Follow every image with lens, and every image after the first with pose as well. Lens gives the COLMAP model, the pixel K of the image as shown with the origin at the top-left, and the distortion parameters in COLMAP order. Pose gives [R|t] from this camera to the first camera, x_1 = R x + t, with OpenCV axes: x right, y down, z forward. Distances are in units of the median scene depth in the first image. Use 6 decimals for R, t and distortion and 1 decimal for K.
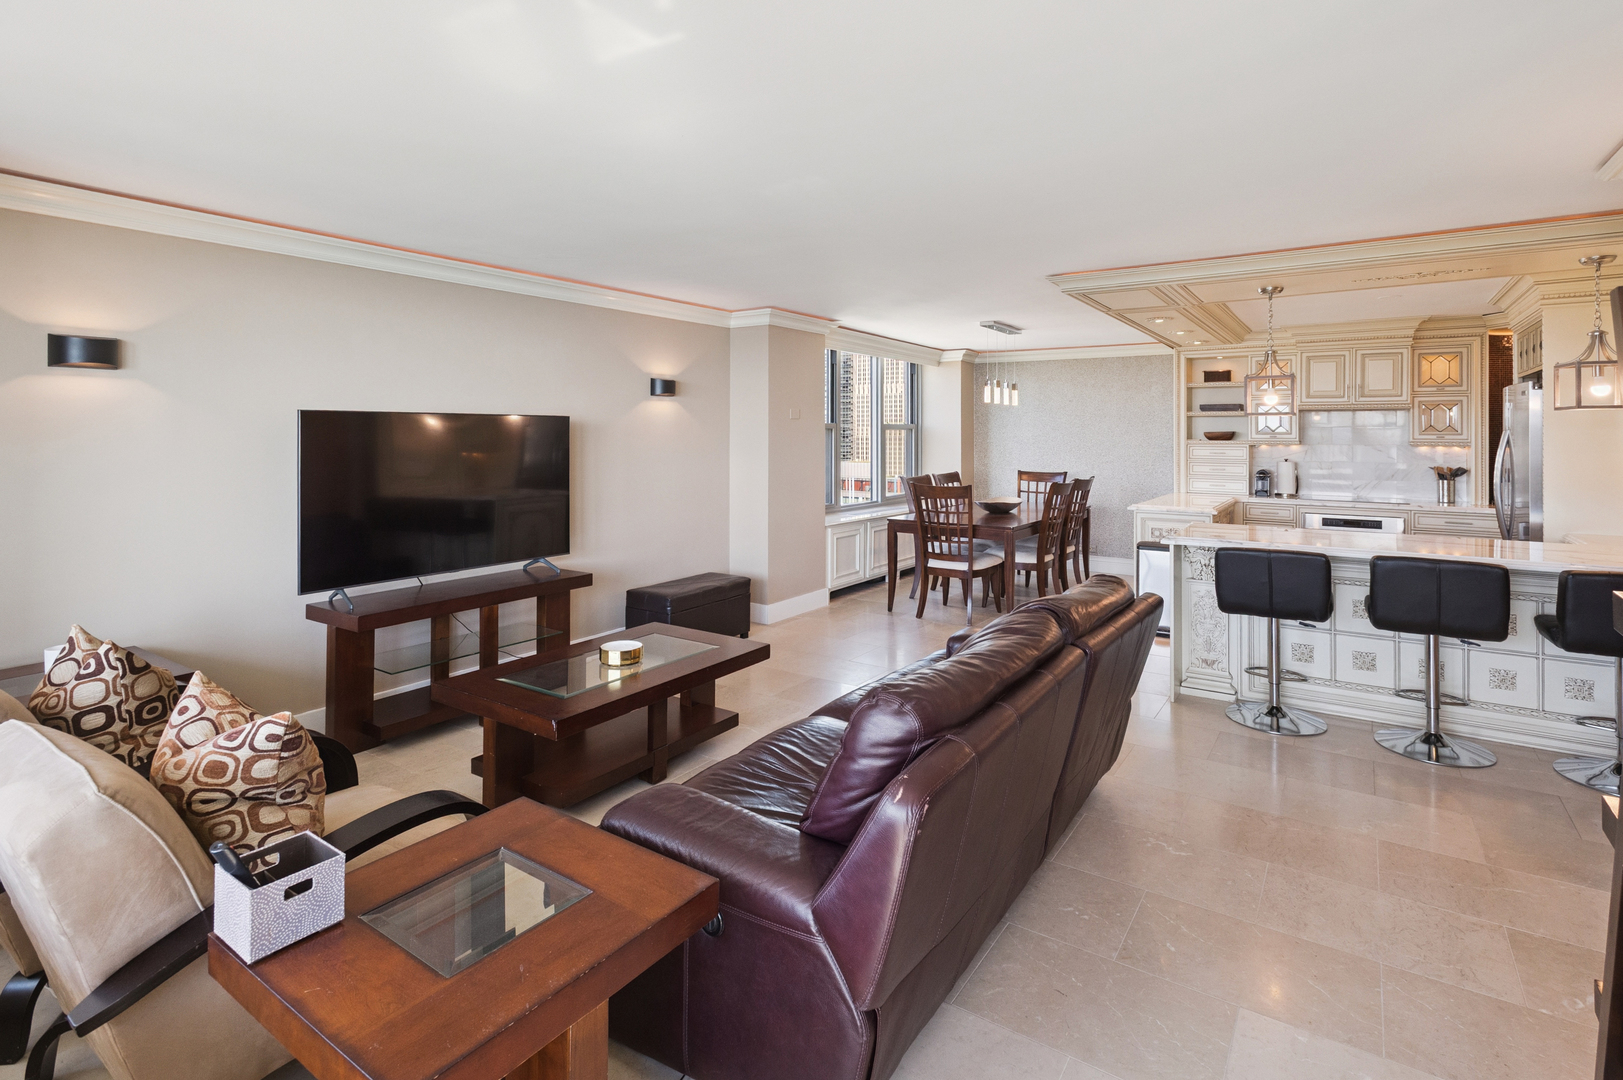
lens RADIAL K [[780.4, 0, 805.4], [0, 780.4, 438.7], [0, 0, 1]] dist [0.008765, -0.000294]
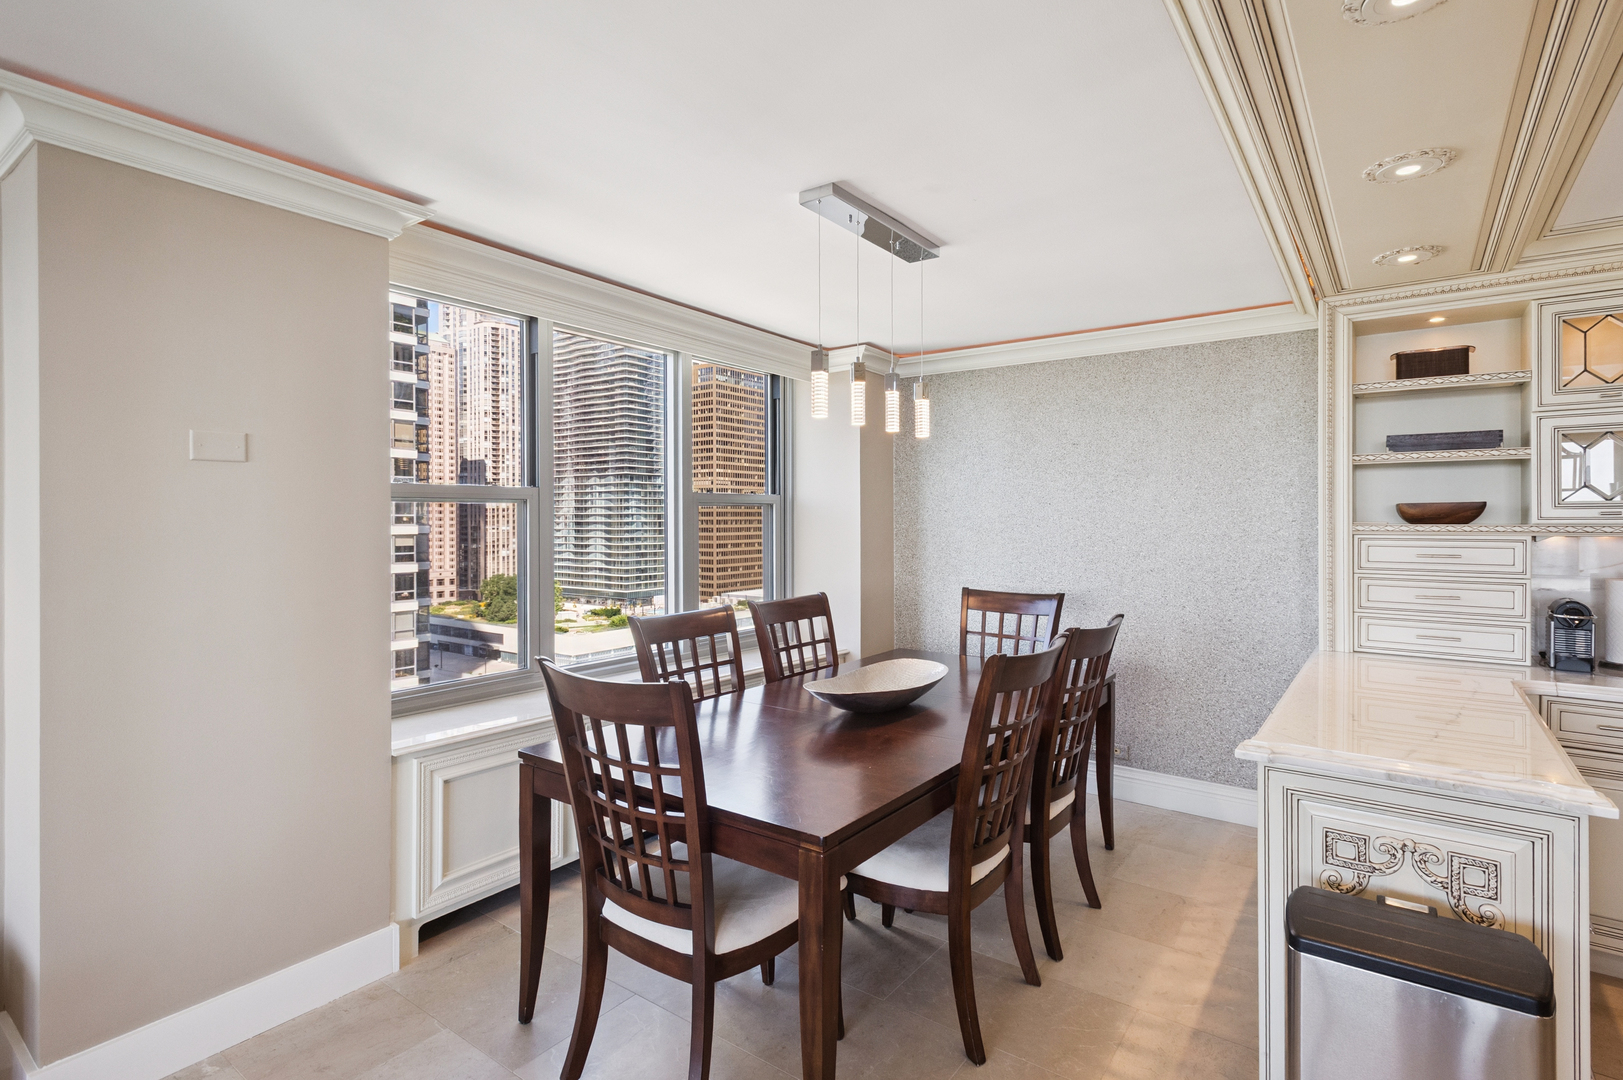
lens RADIAL K [[780.4, 0, 815.4], [0, 780.4, 521.7], [0, 0, 1]] dist [0.008765, -0.000294]
pose [[0.999659, -0.001180, -0.026082, 0.221236], [0.001080, 0.999992, -0.003831, 0.002337], [0.026086, 0.003801, 0.999652, 0.591156]]
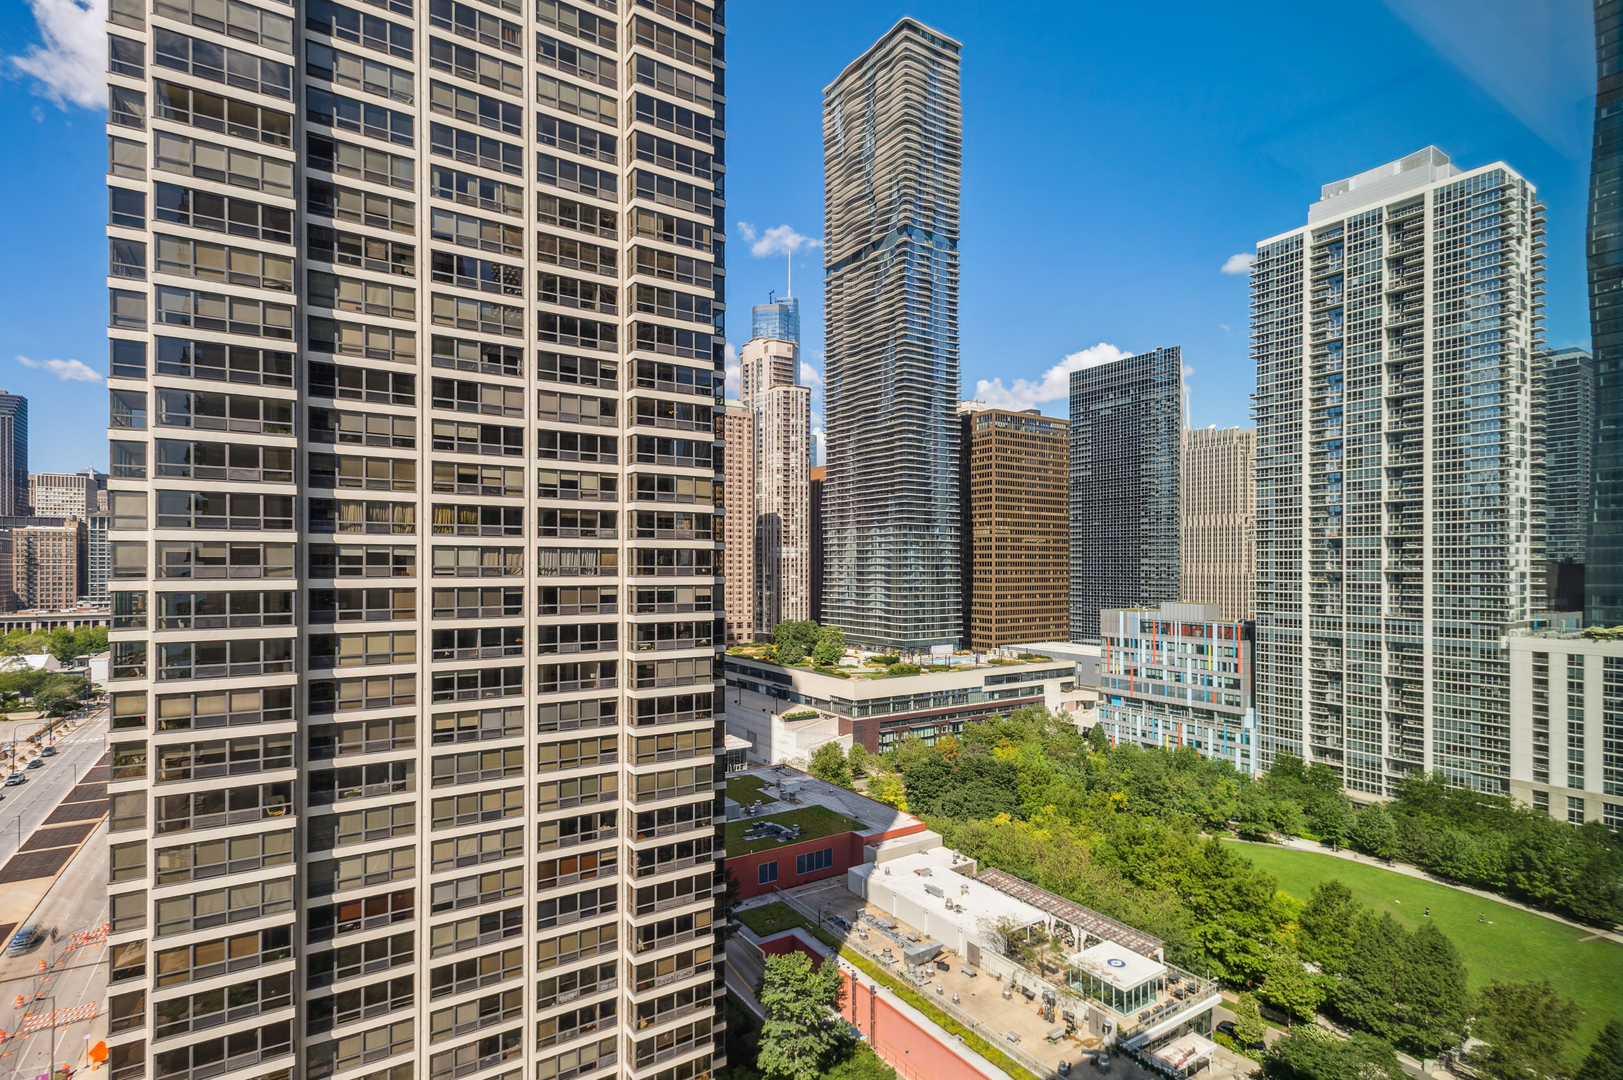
lens RADIAL K [[780.4, 0, 815.3], [0, 780.4, 554.0], [0, 0, 1]] dist [0.008765, -0.000294]
pose [[0.929538, -0.004829, -0.368694, 0.219605], [-0.004853, 0.999667, -0.025328, 0.001997], [0.368693, 0.025333, 0.929206, 0.596053]]
